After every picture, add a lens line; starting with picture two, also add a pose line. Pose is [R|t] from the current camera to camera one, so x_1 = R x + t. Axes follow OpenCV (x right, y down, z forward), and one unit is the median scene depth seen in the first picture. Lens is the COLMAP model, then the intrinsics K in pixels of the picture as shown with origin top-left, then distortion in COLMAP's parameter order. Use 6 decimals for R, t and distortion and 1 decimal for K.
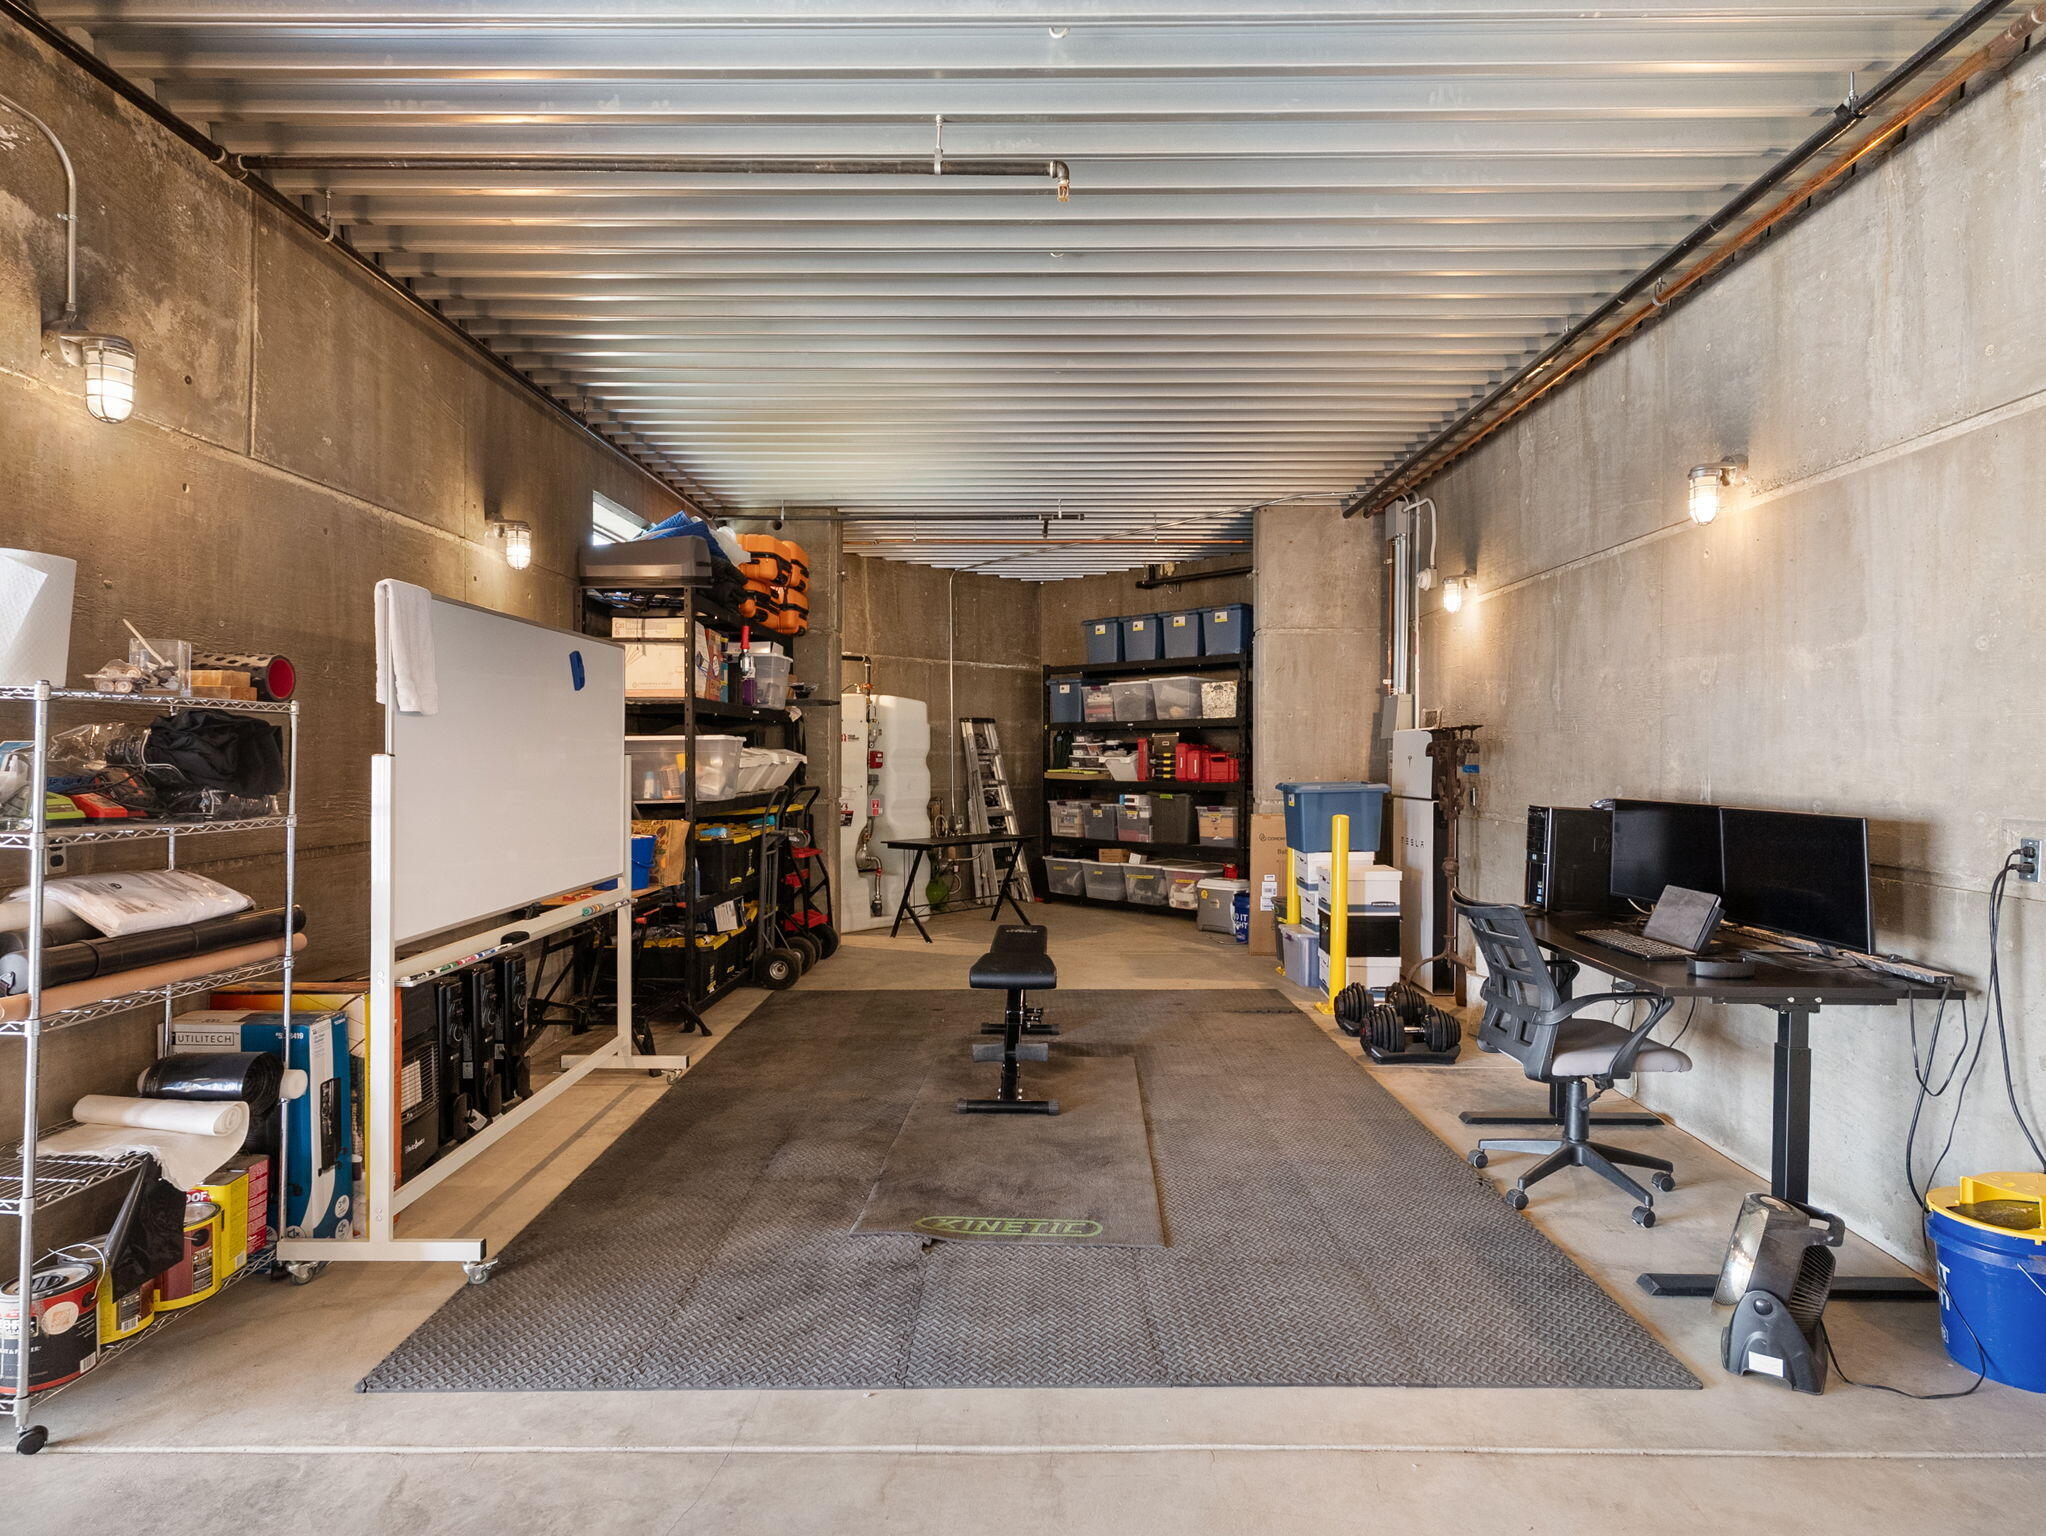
lens RADIAL K [[1112.1, 0, 1025.3], [0, 1112.1, 768.5], [0, 0, 1]] dist [-0.002135, 0.000822]
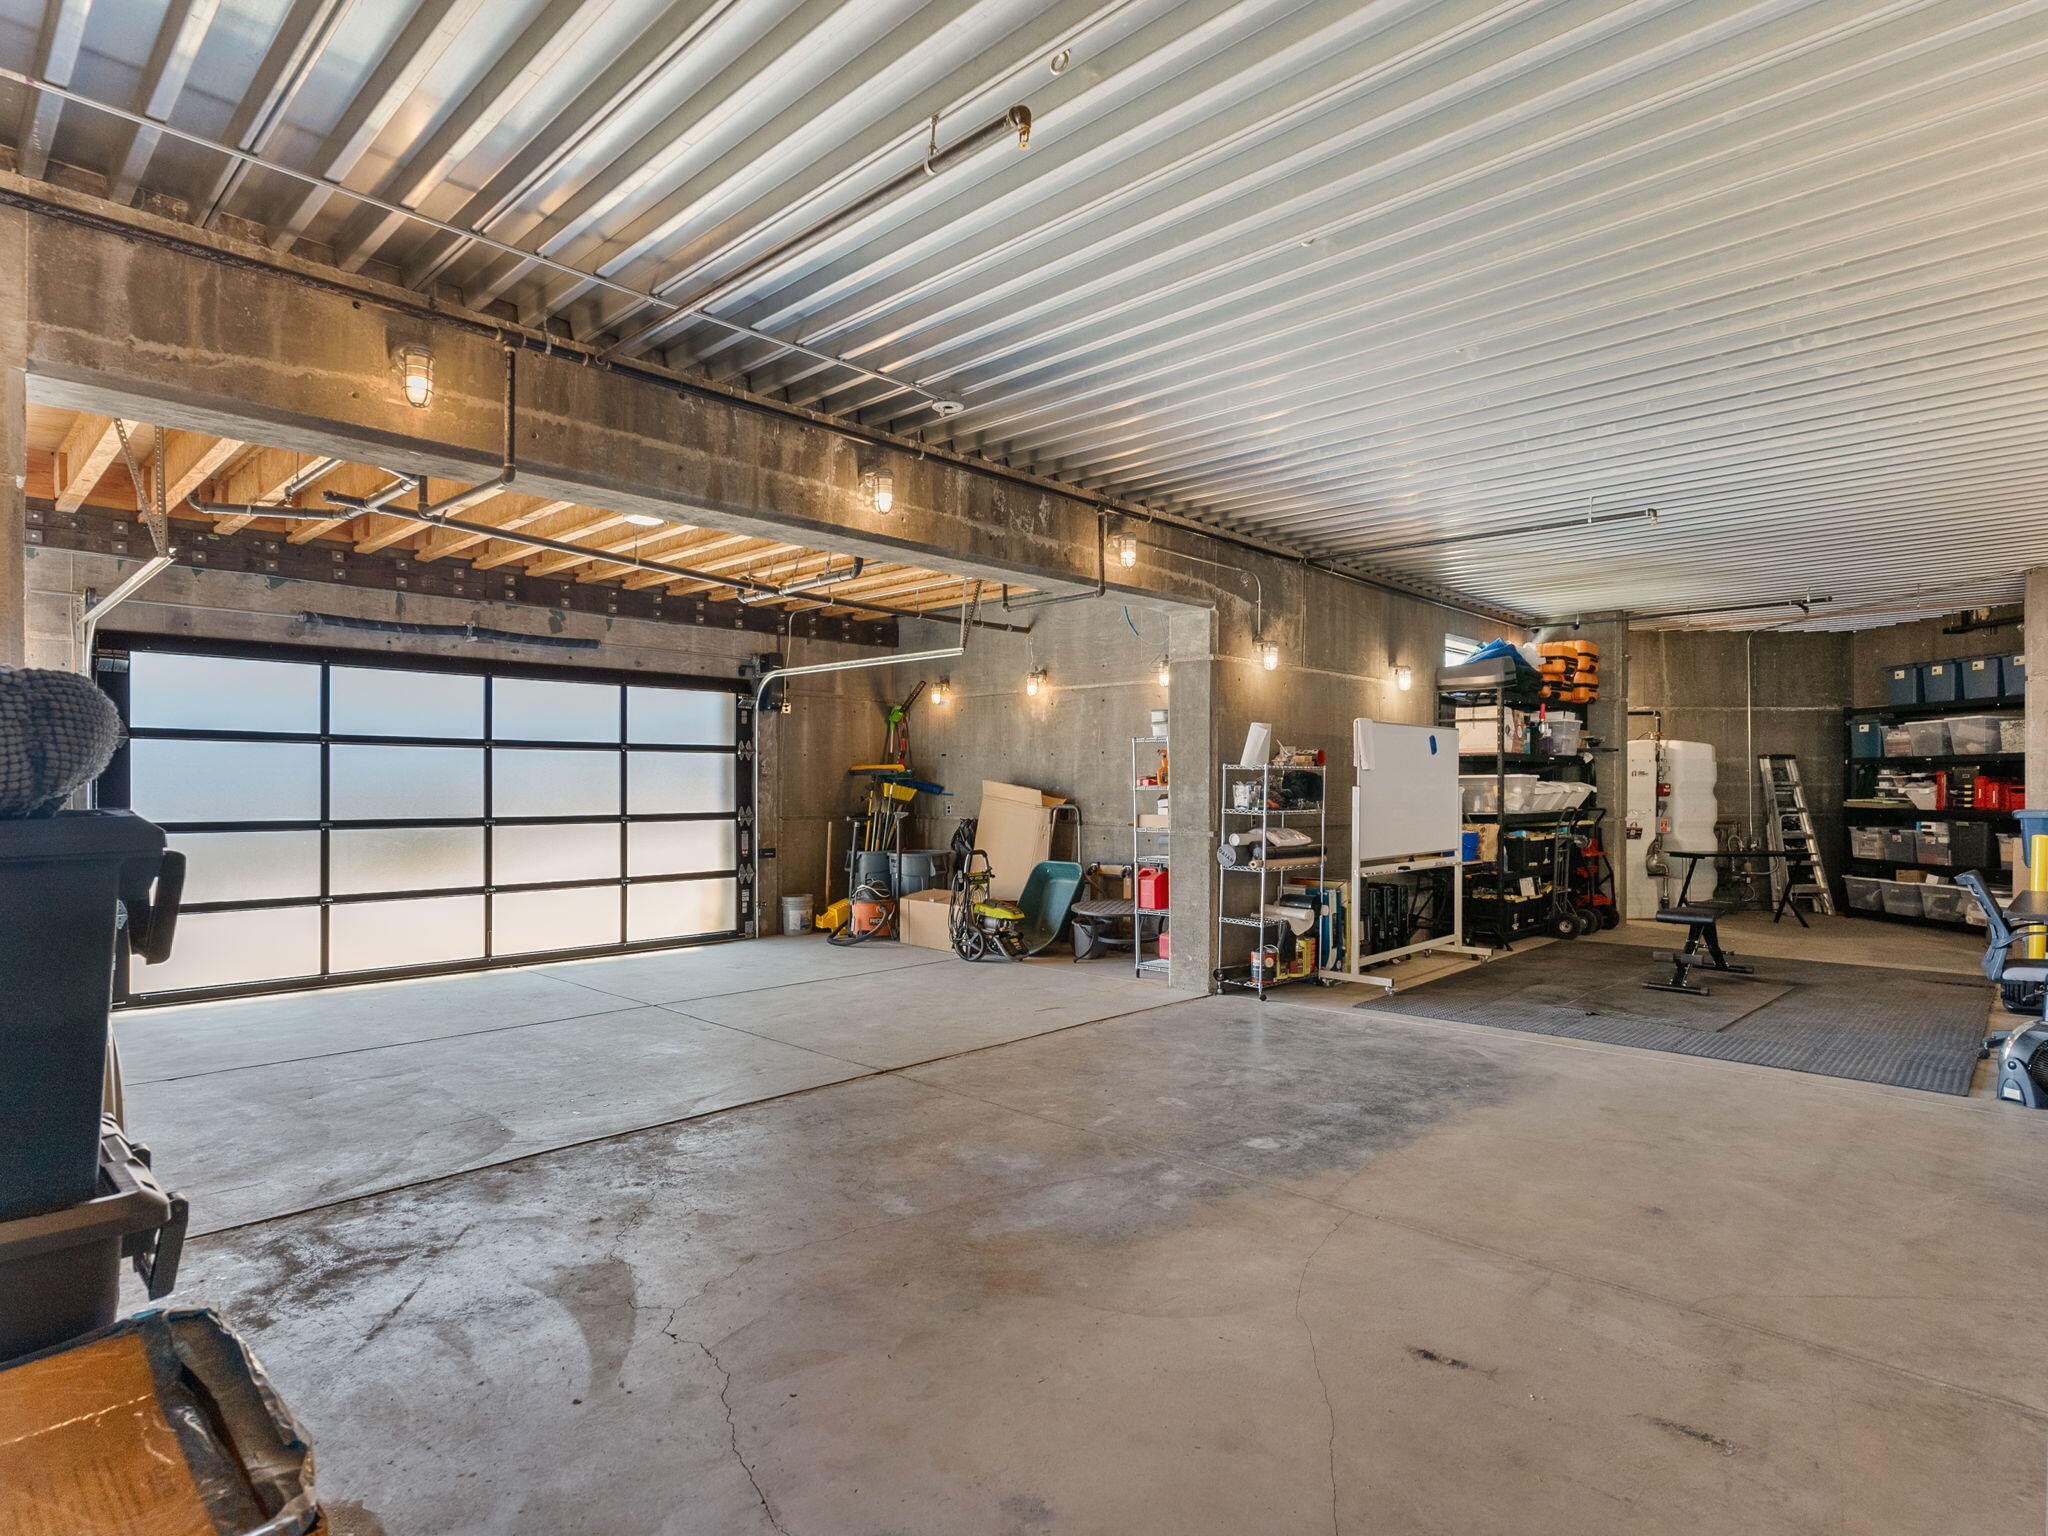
lens RADIAL K [[1113.2, 0, 1021.4], [0, 1113.2, 781.1], [0, 0, 1]] dist [-0.002135, 0.000822]
pose [[0.731966, -0.002106, -0.681338, 0.242464], [-0.008724, 0.999884, -0.012464, 0.005548], [0.681285, 0.015067, 0.731863, -0.562256]]
